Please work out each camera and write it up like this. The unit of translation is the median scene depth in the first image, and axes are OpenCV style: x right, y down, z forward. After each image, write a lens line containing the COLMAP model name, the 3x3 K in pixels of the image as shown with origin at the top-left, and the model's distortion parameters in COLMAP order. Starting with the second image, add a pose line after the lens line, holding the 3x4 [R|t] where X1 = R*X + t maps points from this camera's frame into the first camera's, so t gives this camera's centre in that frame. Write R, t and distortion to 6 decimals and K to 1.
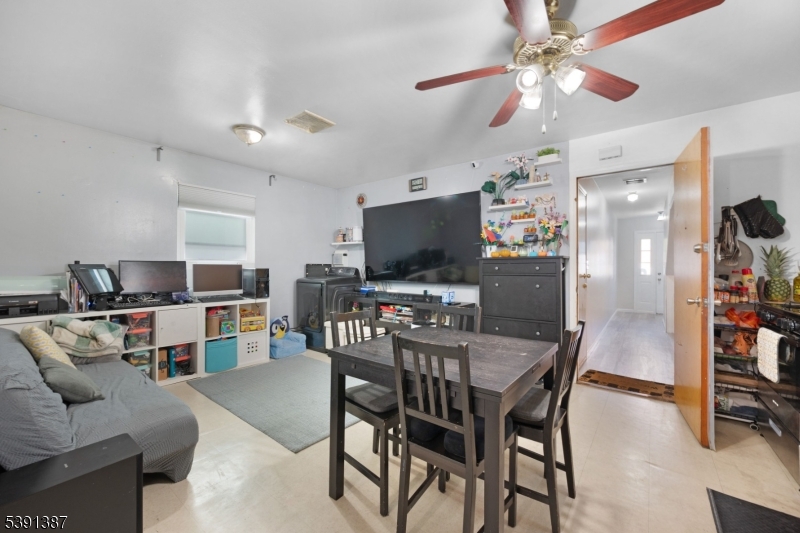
lens RADIAL K [[316.7, 0, 403.2], [0, 316.7, 264.5], [0, 0, 1]] dist [-0.002812, -0.000404]
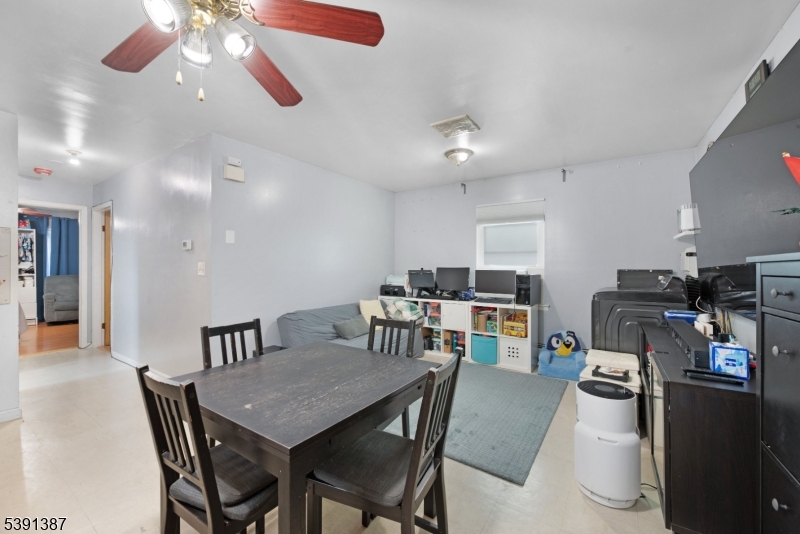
lens RADIAL K [[316.7, 0, 403.2], [0, 316.7, 265.0], [0, 0, 1]] dist [-0.002812, -0.000404]
pose [[0.088994, -0.011625, -0.995964, 0.514514], [0.000114, 0.999932, -0.011661, -0.005542], [0.996032, 0.000924, 0.088989, 0.572882]]
